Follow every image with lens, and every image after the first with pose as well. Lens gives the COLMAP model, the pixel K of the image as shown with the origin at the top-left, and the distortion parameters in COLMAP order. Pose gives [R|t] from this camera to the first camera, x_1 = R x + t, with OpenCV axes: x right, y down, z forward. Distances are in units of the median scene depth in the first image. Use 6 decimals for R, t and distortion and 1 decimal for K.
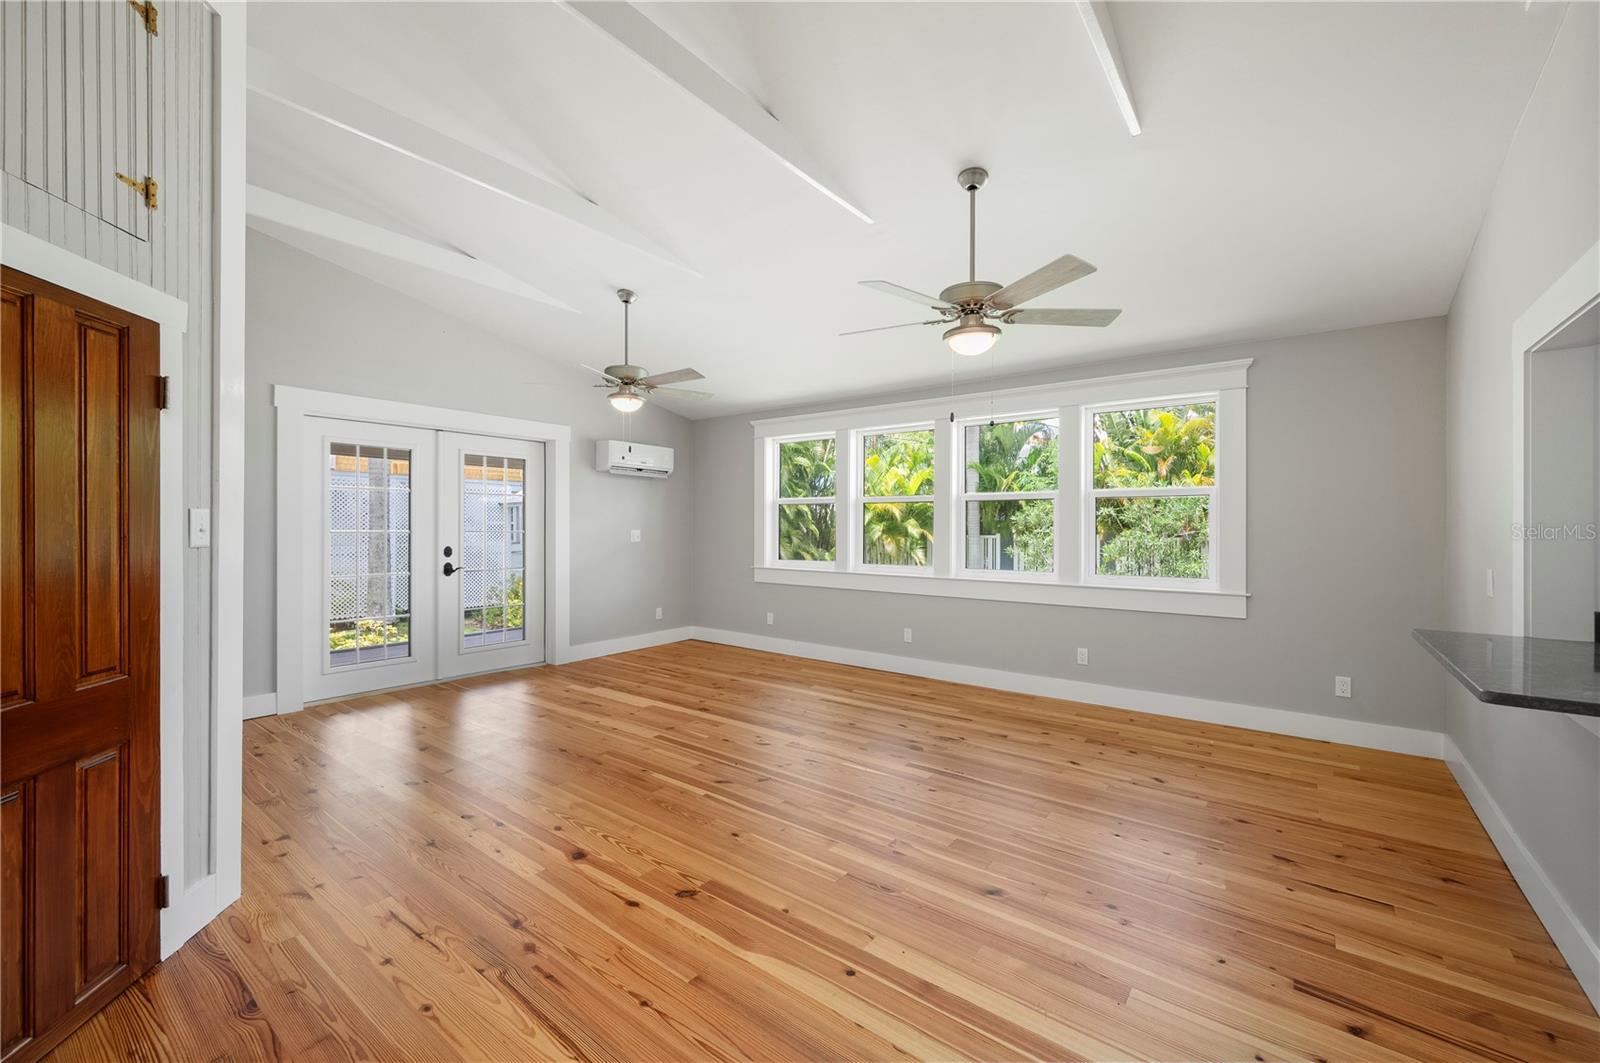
lens RADIAL K [[652.4, 0, 798.1], [0, 652.4, 530.1], [0, 0, 1]] dist [0.002848, -0.000251]
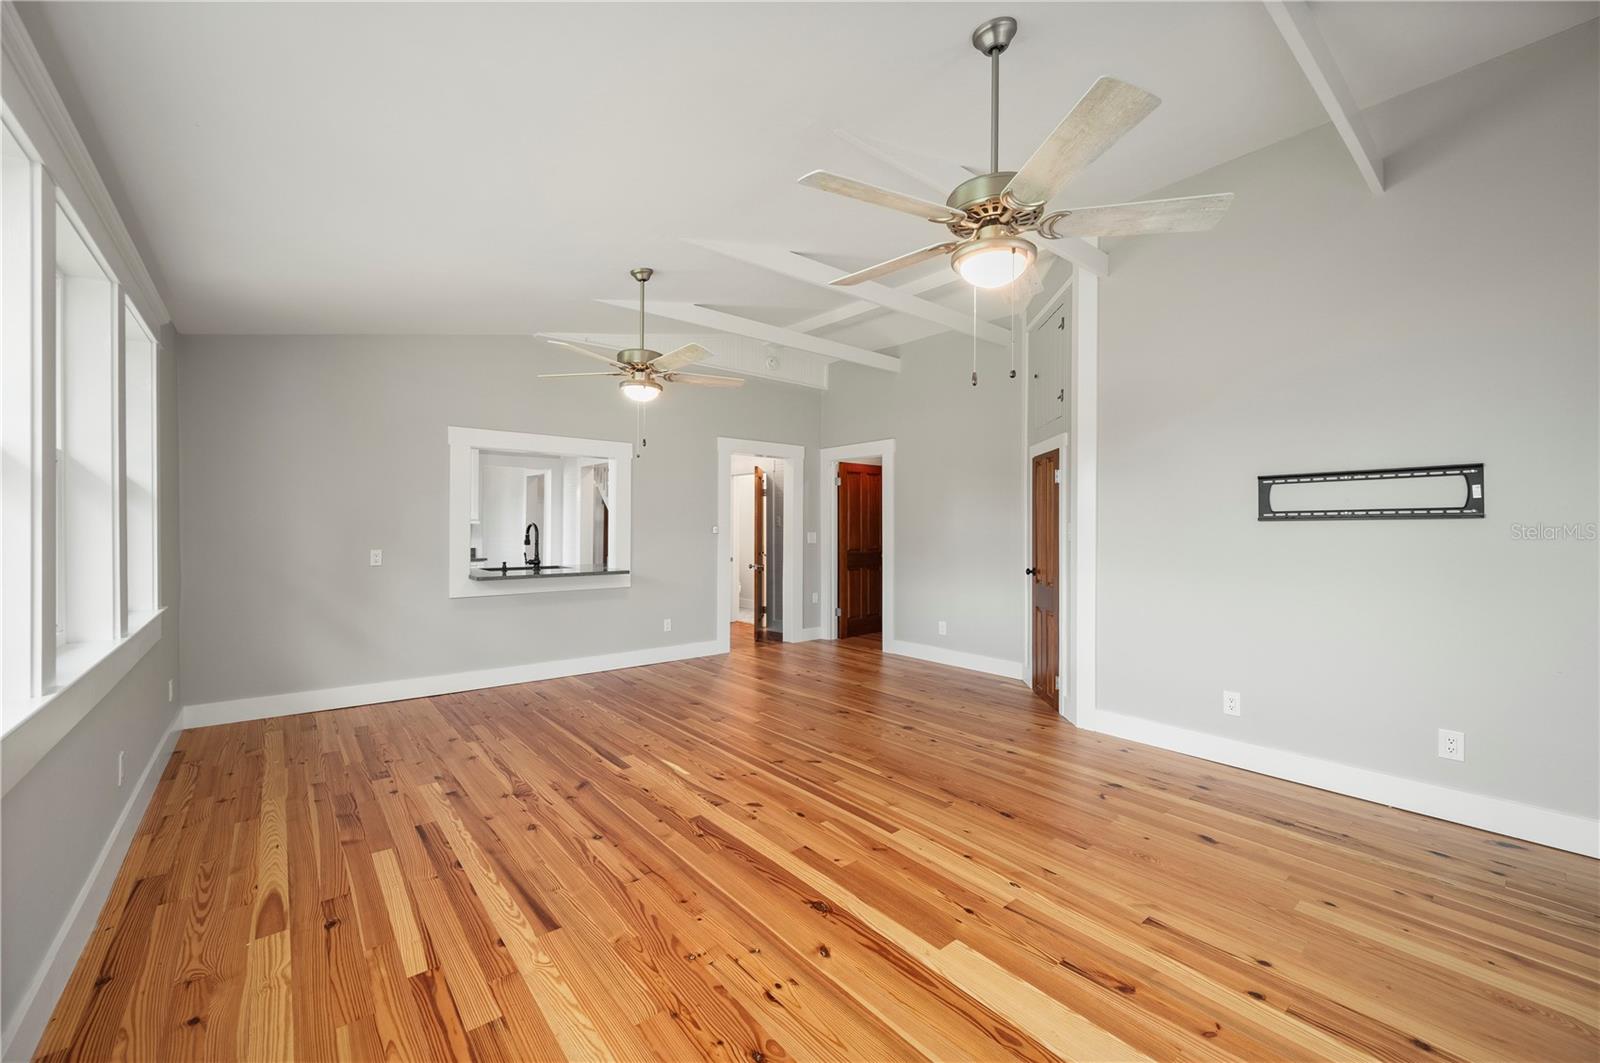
lens RADIAL K [[630.8, 0, 801.2], [0, 630.8, 528.1], [0, 0, 1]] dist [-0.000230, 0.000565]
pose [[-0.976936, -0.011764, 0.213208, -0.280826], [-0.009989, 0.999906, 0.009400, -0.015823], [-0.213299, 0.007054, -0.976962, 1.820935]]
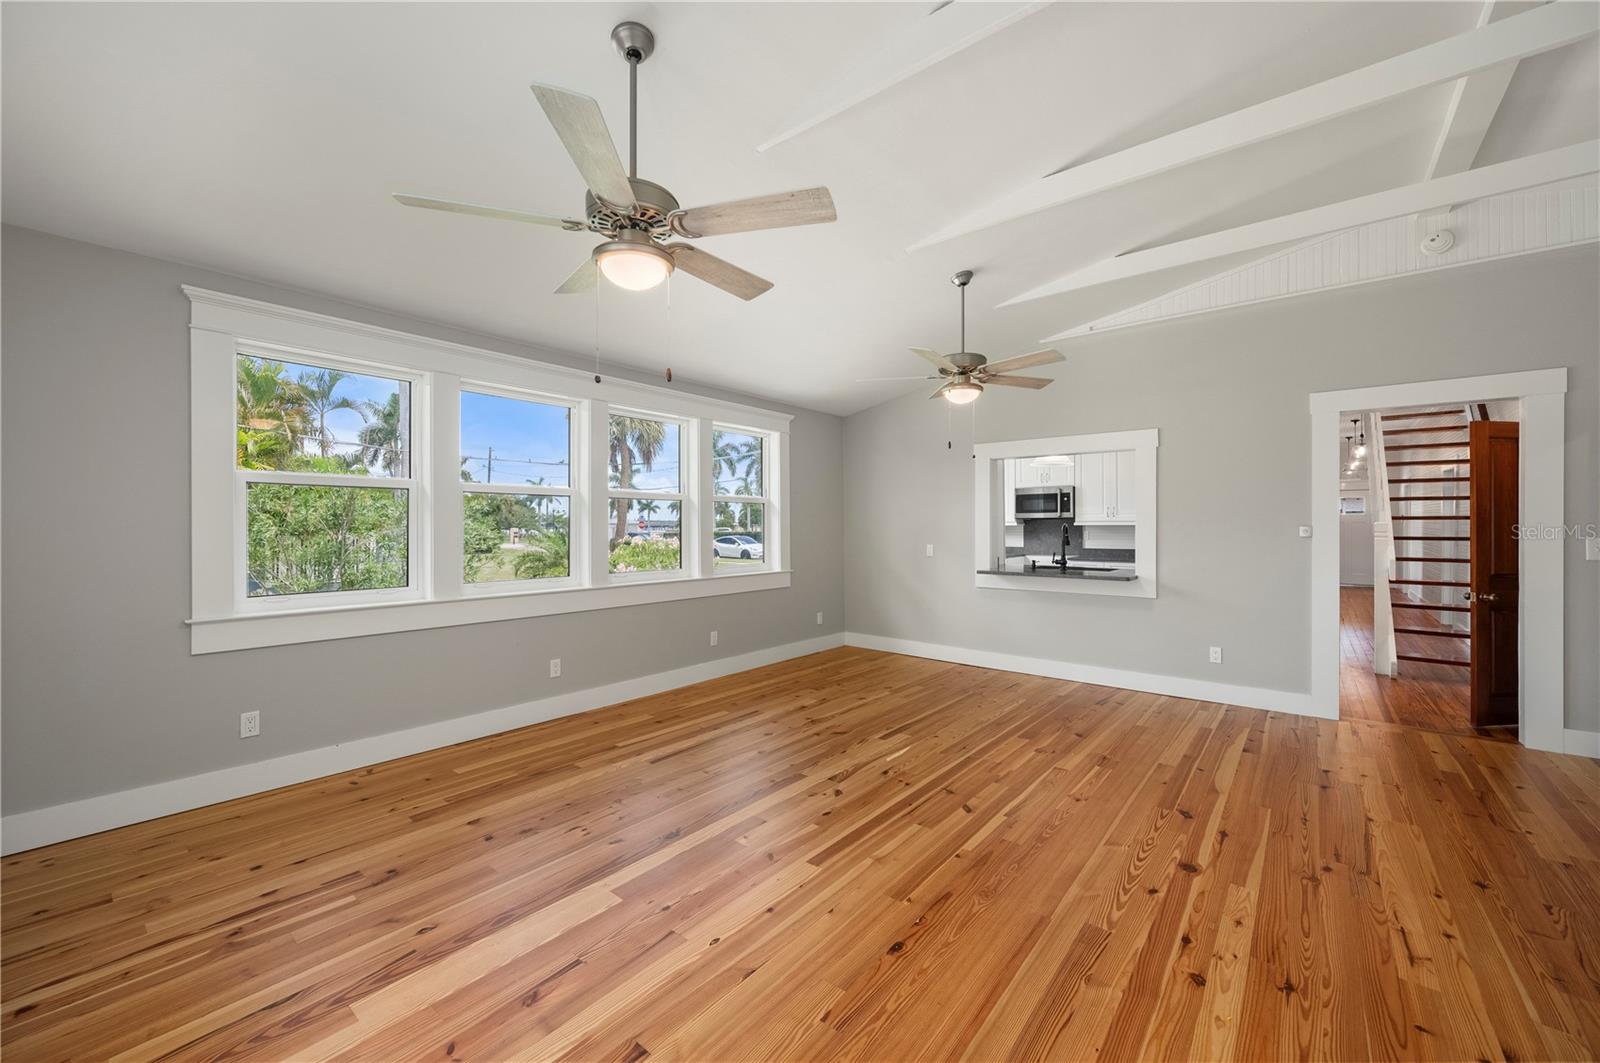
lens RADIAL K [[630.8, 0, 802.9], [0, 630.8, 527.5], [0, 0, 1]] dist [-0.000230, 0.000565]
pose [[0.020958, -0.007628, 0.999751, -0.891320], [0.004819, 0.999960, 0.007528, -0.013854], [-0.999769, 0.004660, 0.020994, 1.078099]]
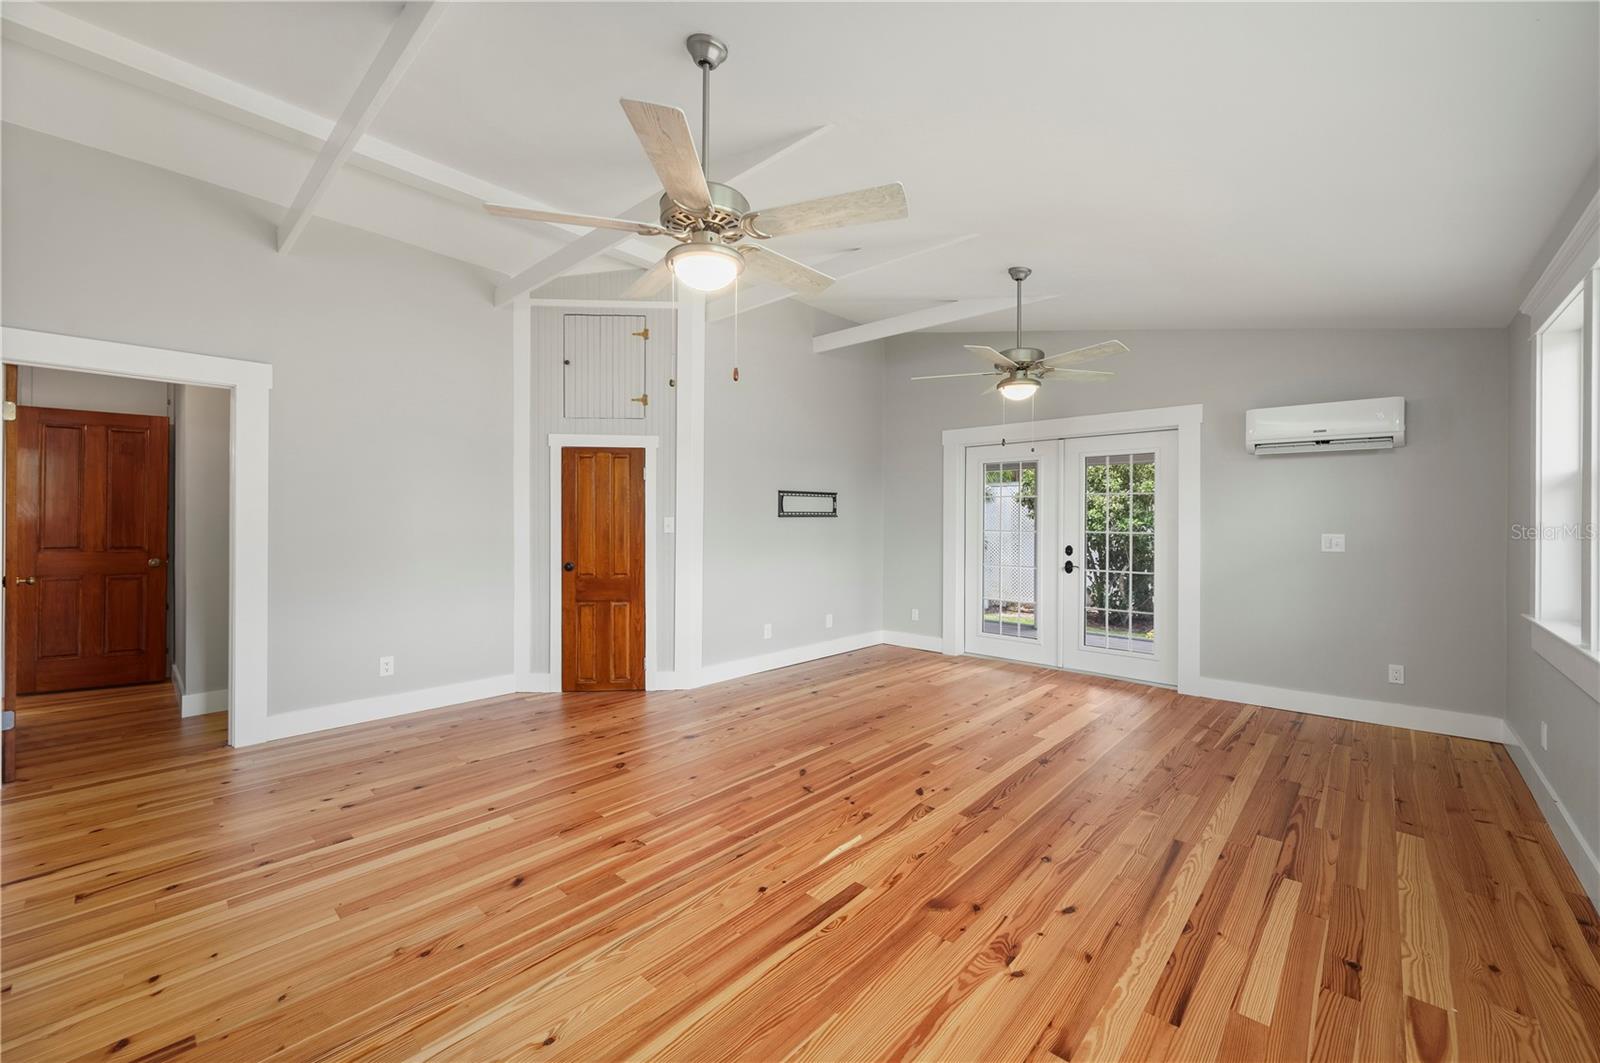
lens RADIAL K [[630.8, 0, 800.0], [0, 630.8, 526.0], [0, 0, 1]] dist [-0.000230, 0.000565]
pose [[-0.085038, -0.000630, -0.996378, 0.786751], [-0.010909, 0.999940, 0.000298, -0.003895], [0.996318, 0.010895, -0.085040, 0.960219]]
